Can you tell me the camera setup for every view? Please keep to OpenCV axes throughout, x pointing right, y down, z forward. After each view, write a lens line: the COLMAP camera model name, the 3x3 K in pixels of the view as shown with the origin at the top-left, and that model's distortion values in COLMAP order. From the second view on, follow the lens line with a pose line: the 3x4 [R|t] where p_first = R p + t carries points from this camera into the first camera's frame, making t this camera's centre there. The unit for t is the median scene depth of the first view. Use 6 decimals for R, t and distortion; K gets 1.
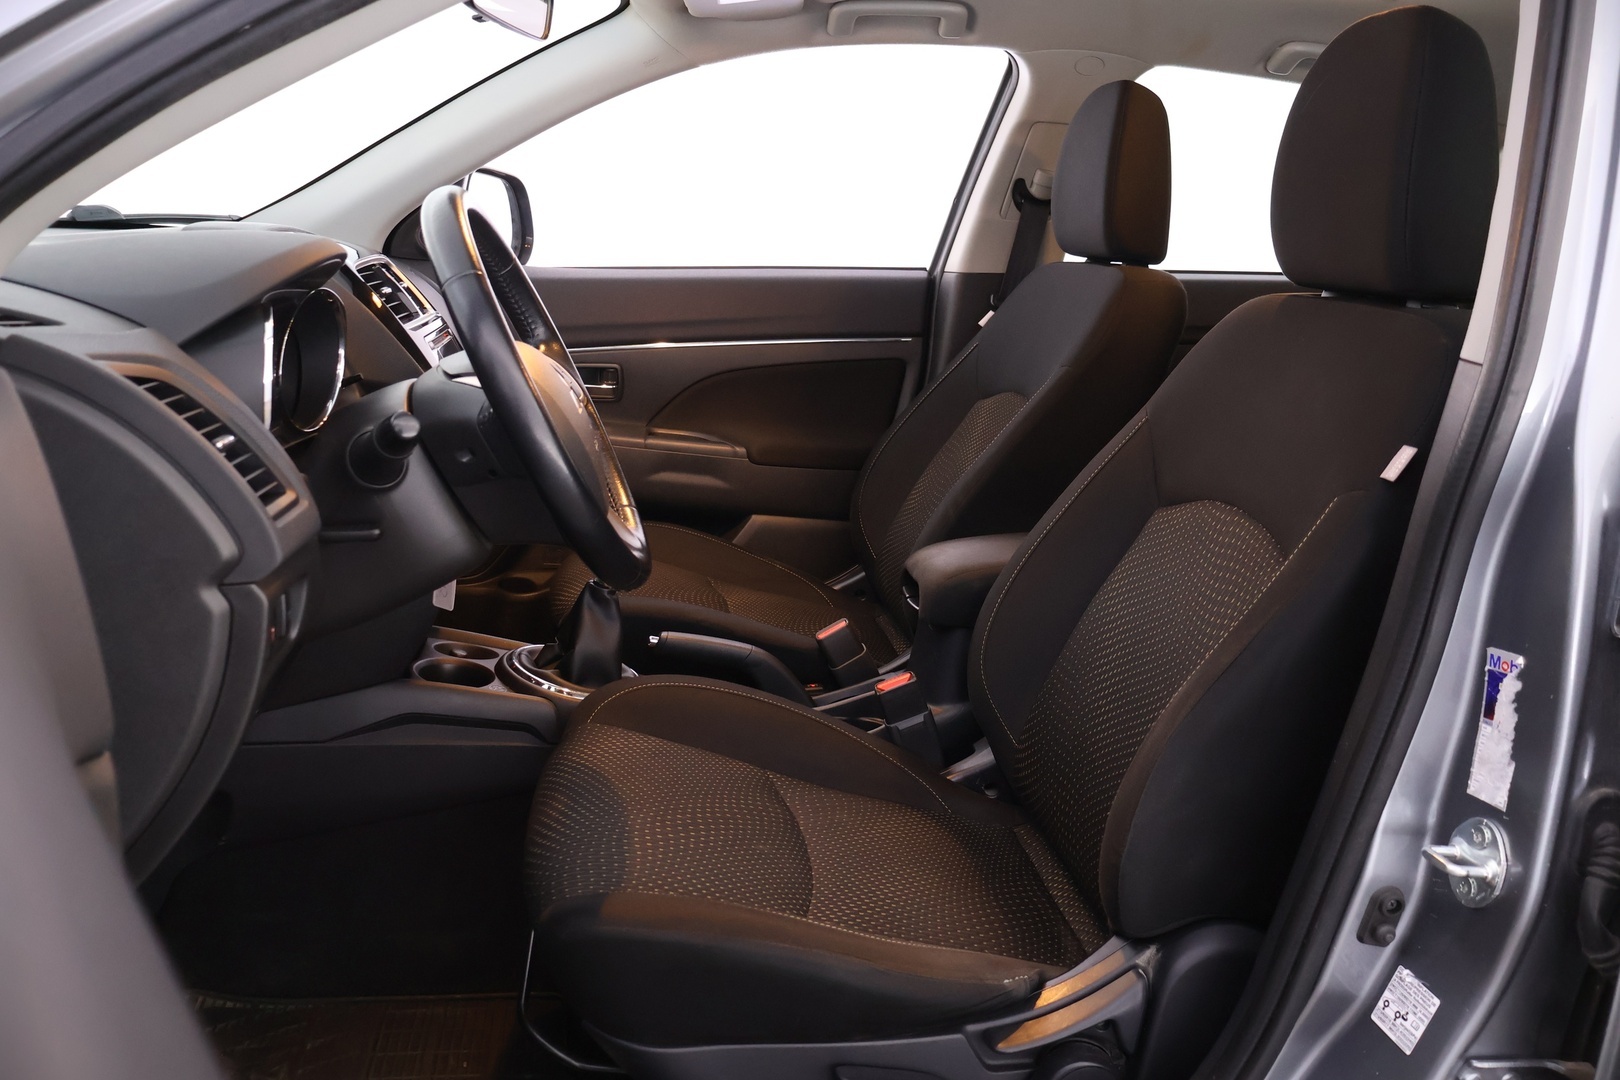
lens RADIAL K [[1341.0, 0, 810.0], [0, 1341.0, 540.0], [0, 0, 1]] dist [0.001850, -0.000488]
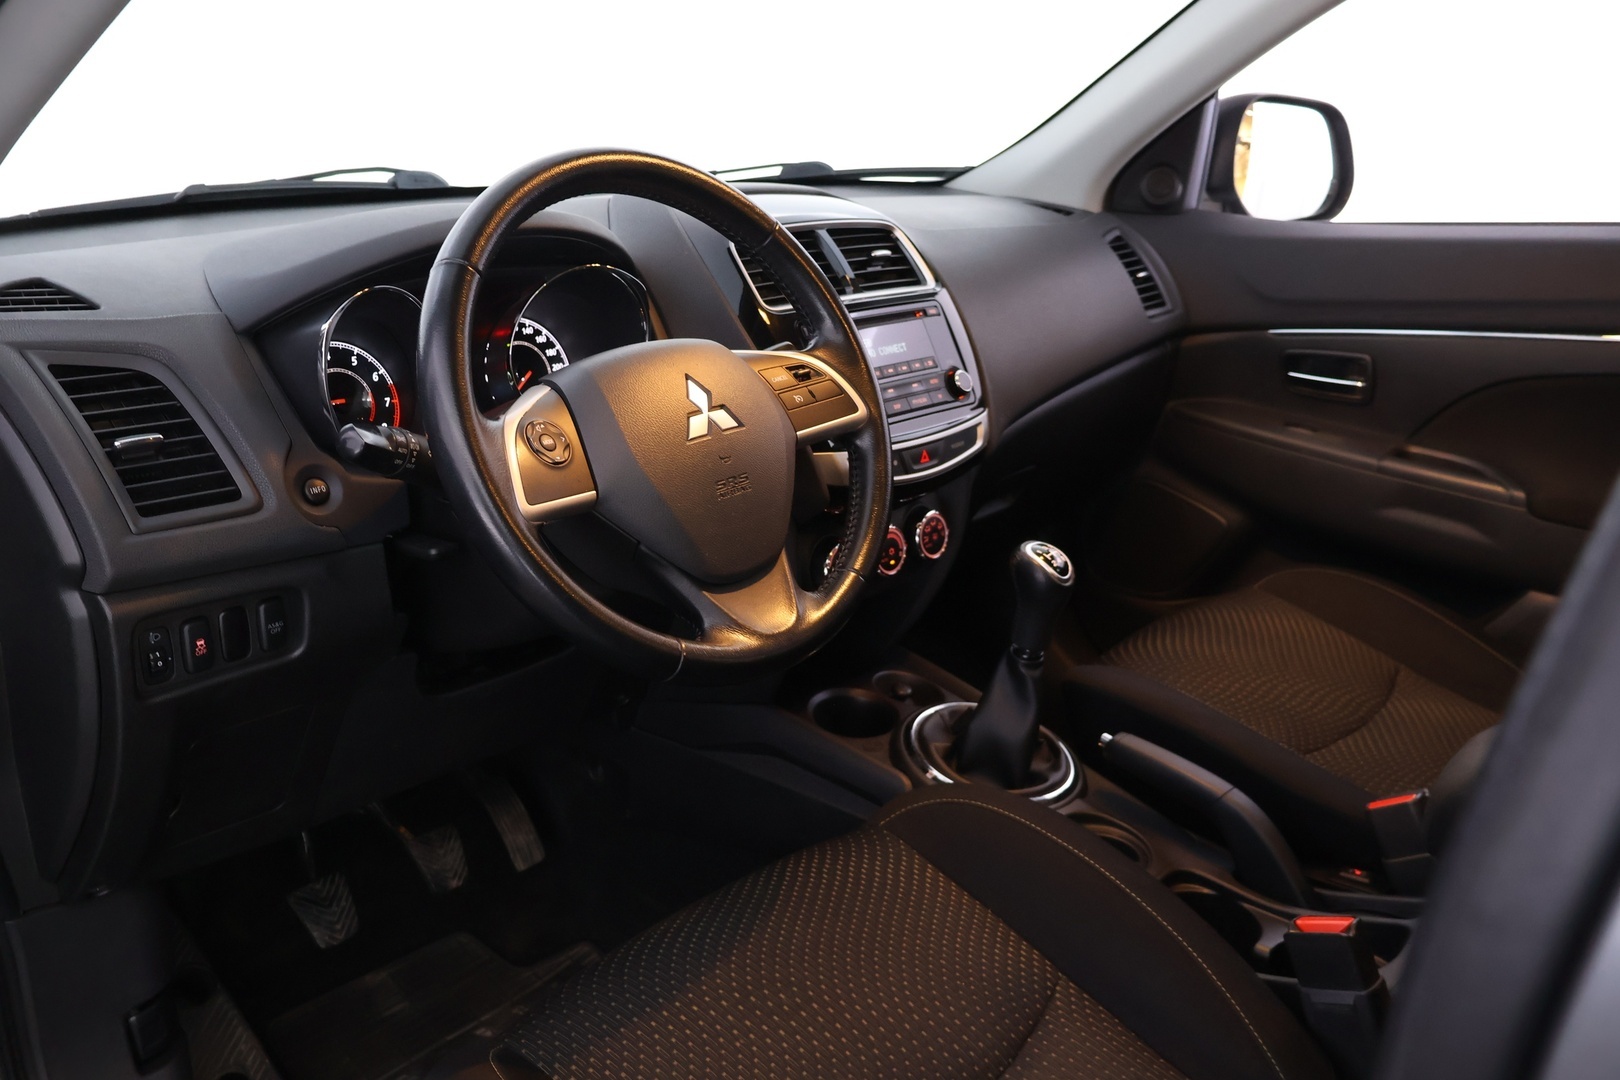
lens RADIAL K [[1341.0, 0, 810.0], [0, 1341.0, 540.0], [0, 0, 1]] dist [0.001850, -0.000488]
pose [[0.671689, 0.176461, -0.719511, 0.205861], [-0.147120, 0.983647, 0.103899, -0.062617], [0.726078, 0.036066, 0.686665, 0.263313]]
